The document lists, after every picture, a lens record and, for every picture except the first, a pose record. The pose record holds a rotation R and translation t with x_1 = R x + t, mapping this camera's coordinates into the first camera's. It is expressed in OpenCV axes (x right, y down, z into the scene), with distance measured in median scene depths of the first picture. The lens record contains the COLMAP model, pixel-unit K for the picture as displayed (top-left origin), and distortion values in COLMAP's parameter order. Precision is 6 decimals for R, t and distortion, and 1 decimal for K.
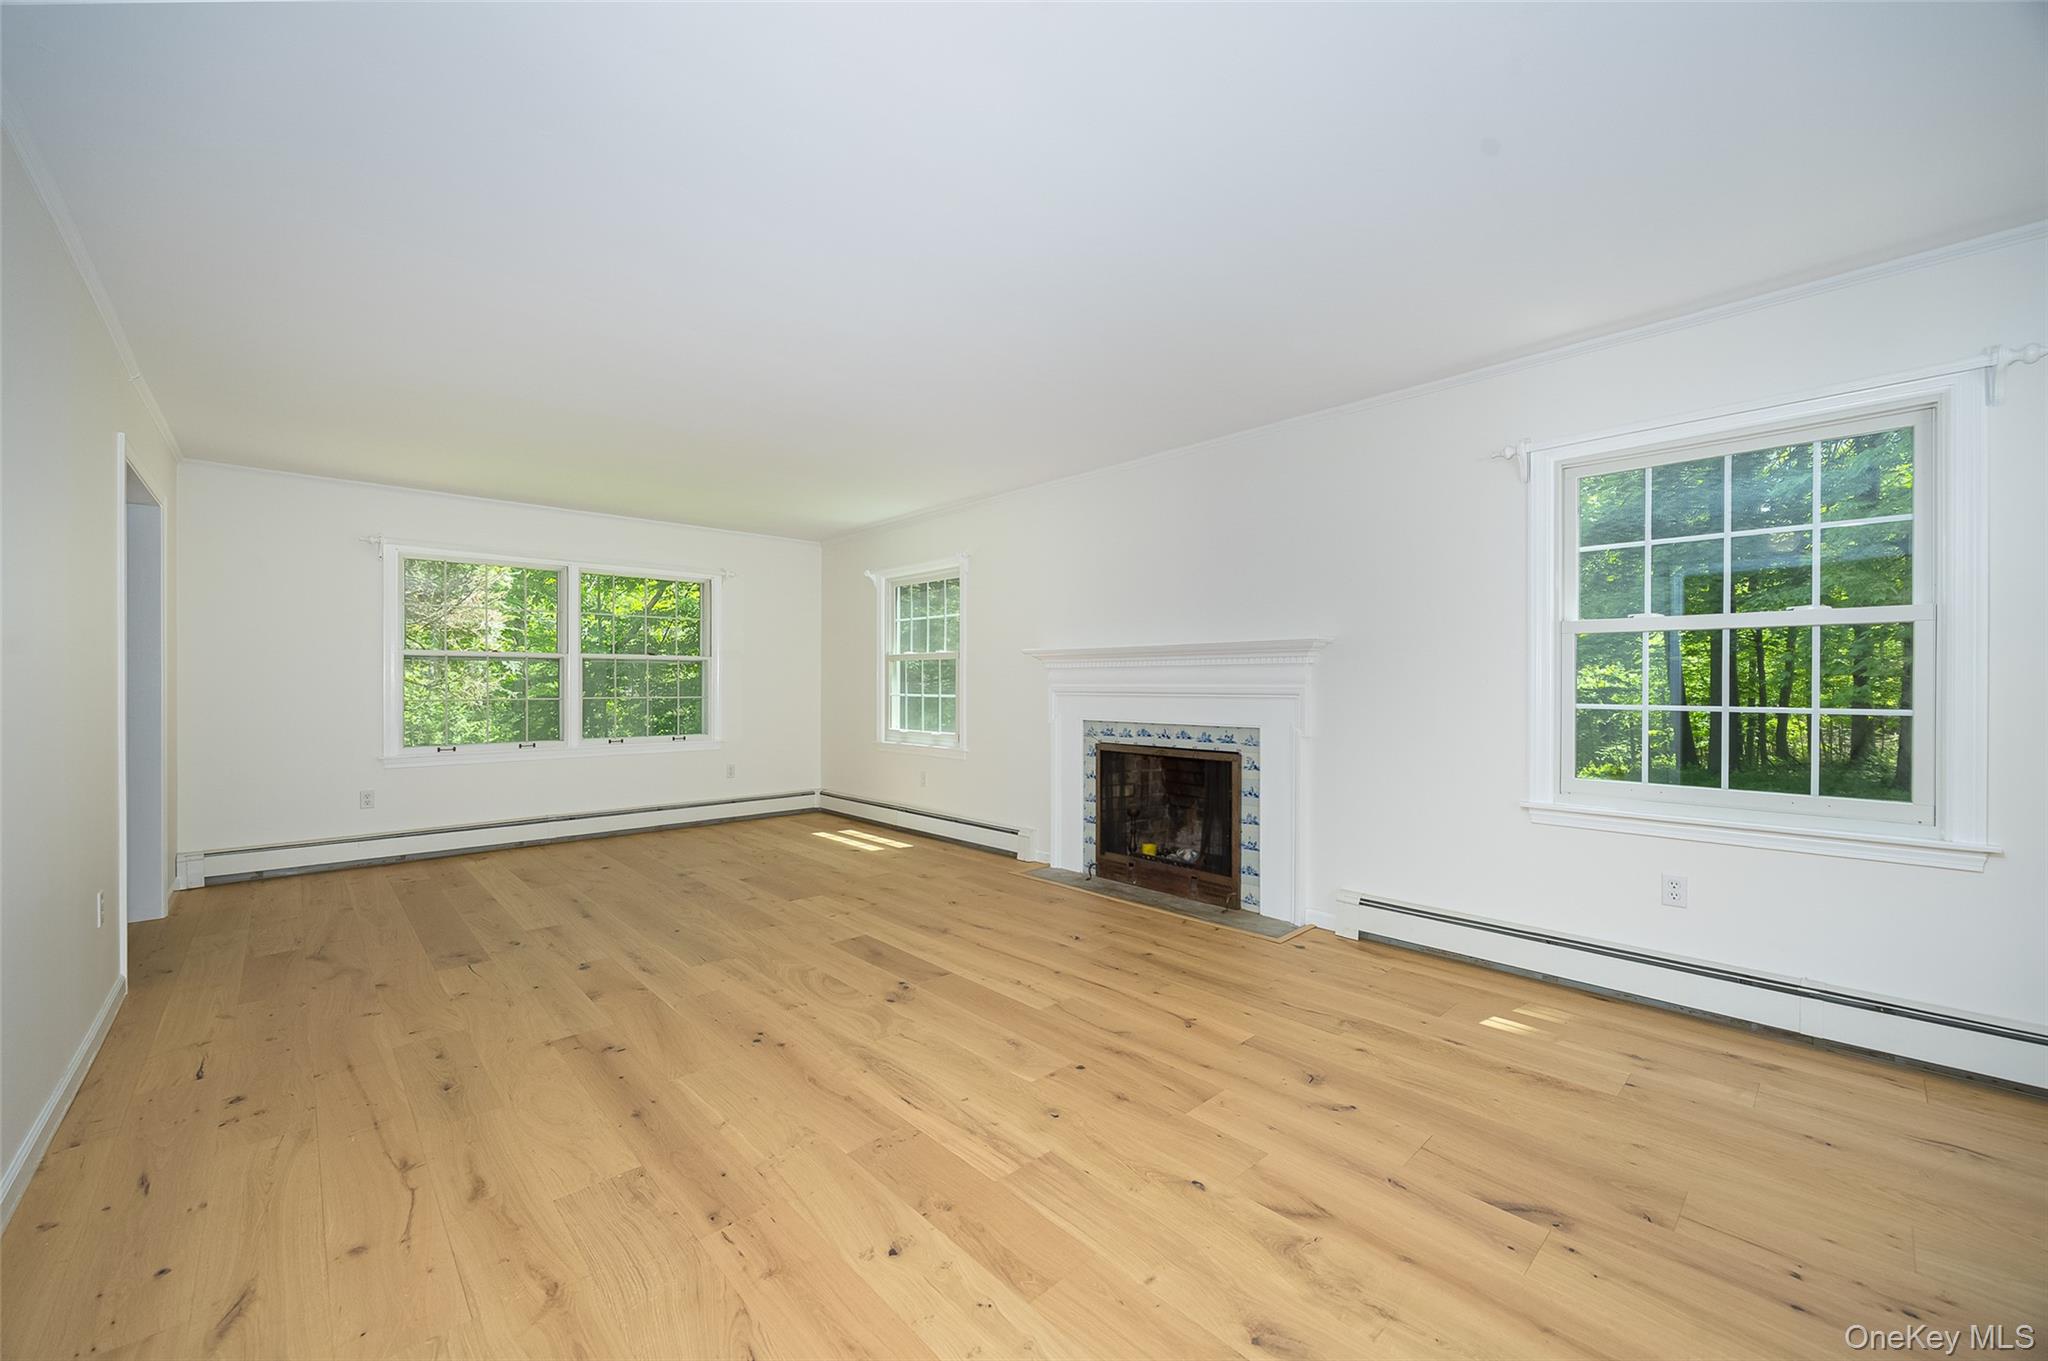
lens RADIAL K [[816.7, 0, 1032.9], [0, 816.7, 682.5], [0, 0, 1]] dist [-0.003267, -0.000036]
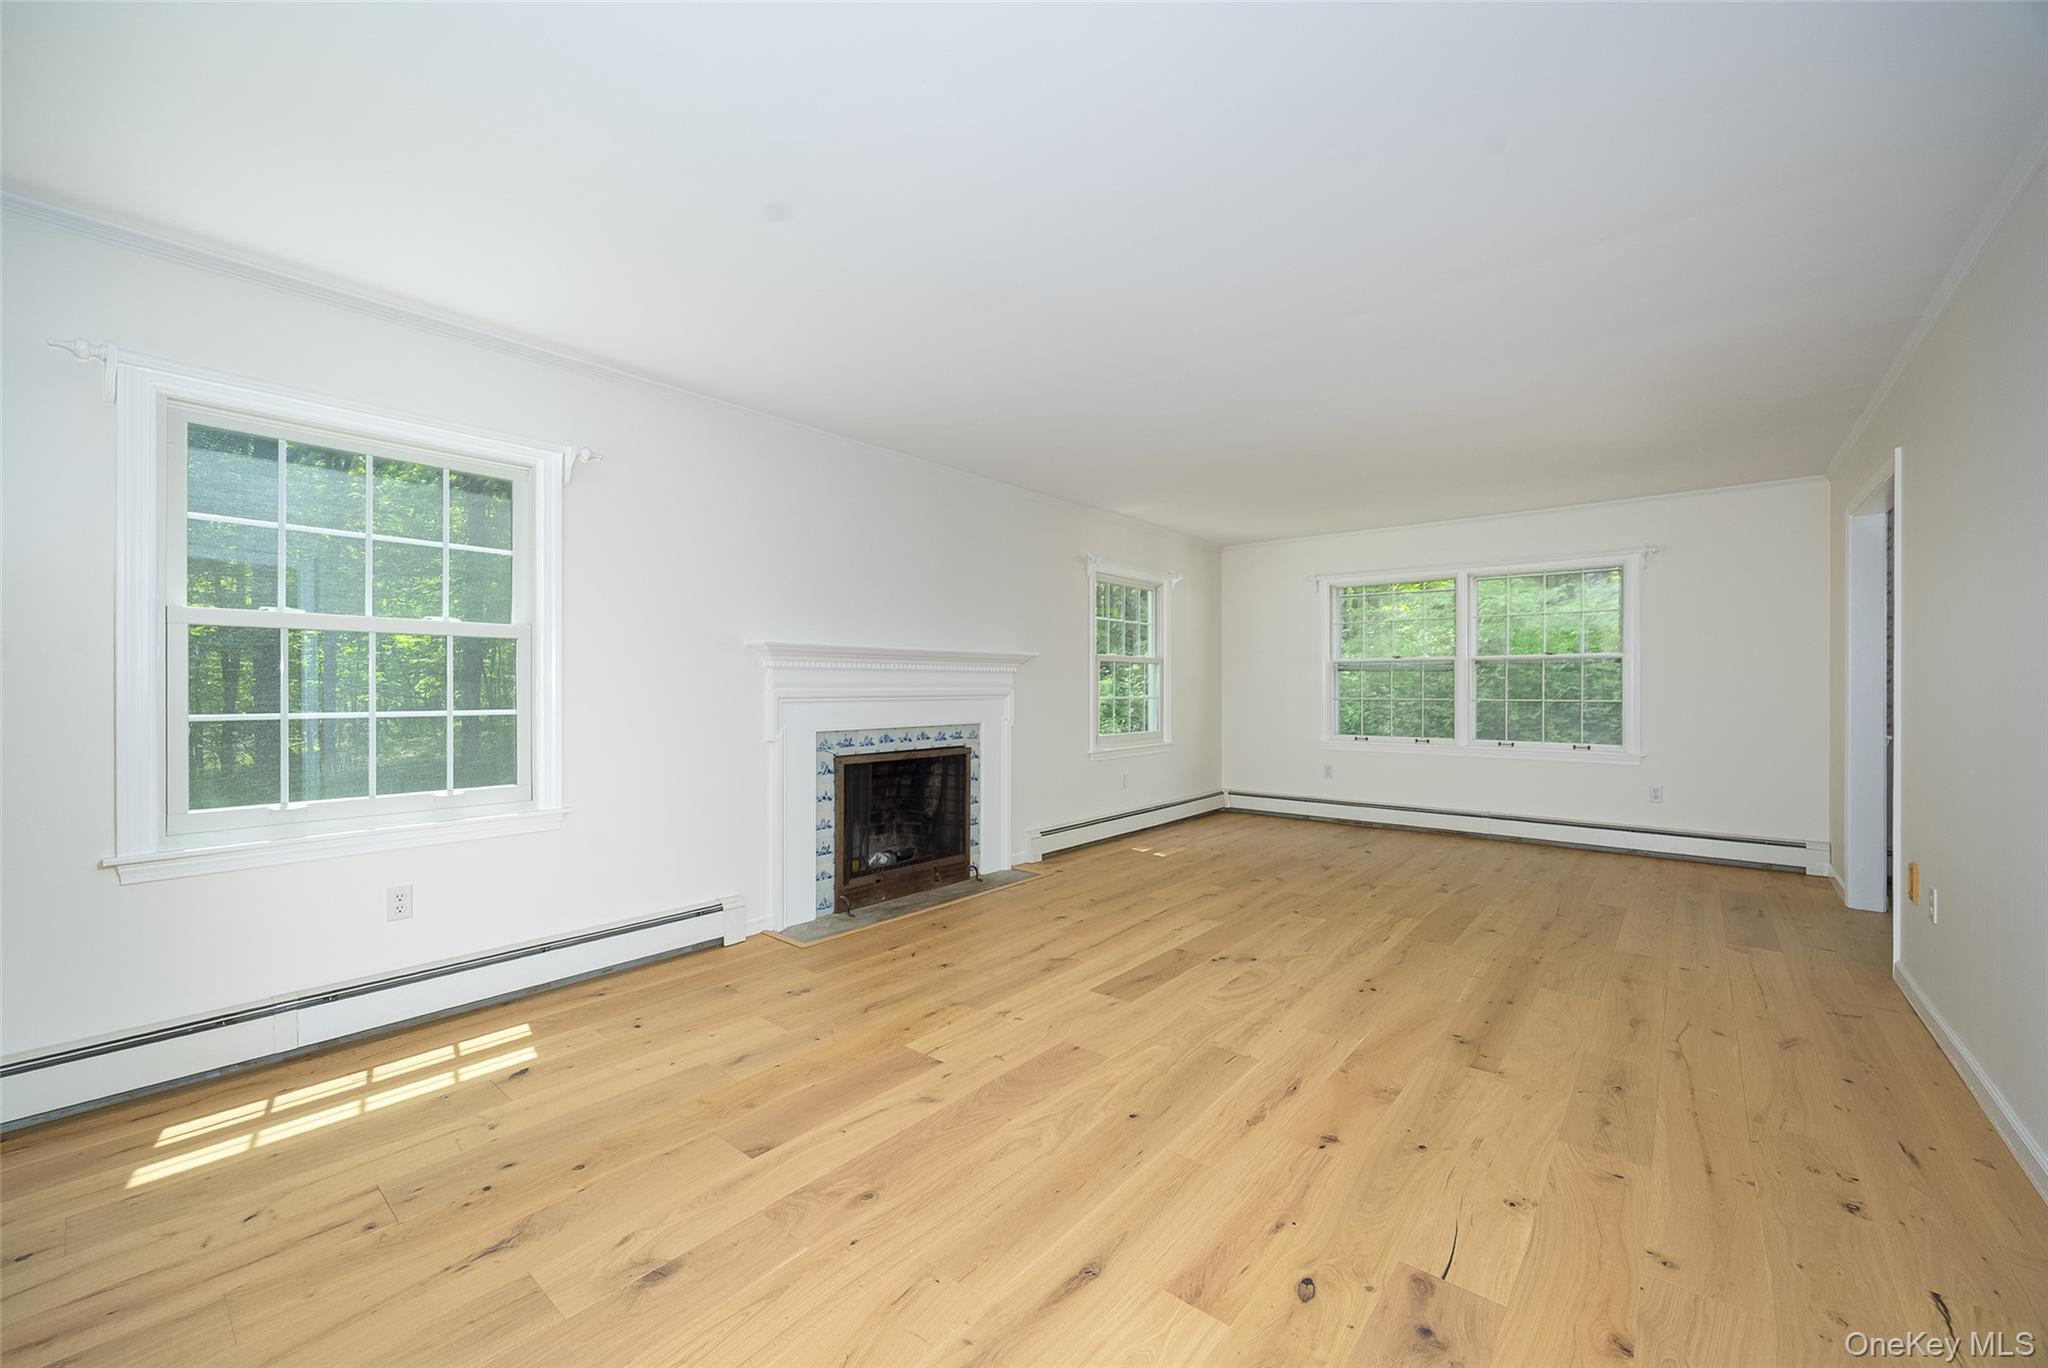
lens RADIAL K [[816.7, 0, 1035.5], [0, 816.7, 696.4], [0, 0, 1]] dist [-0.003267, -0.000036]
pose [[-0.149341, -0.012616, 0.988705, -0.923353], [0.000026, 0.999919, 0.012763, 0.000165], [-0.988786, 0.001931, -0.149328, 1.074153]]
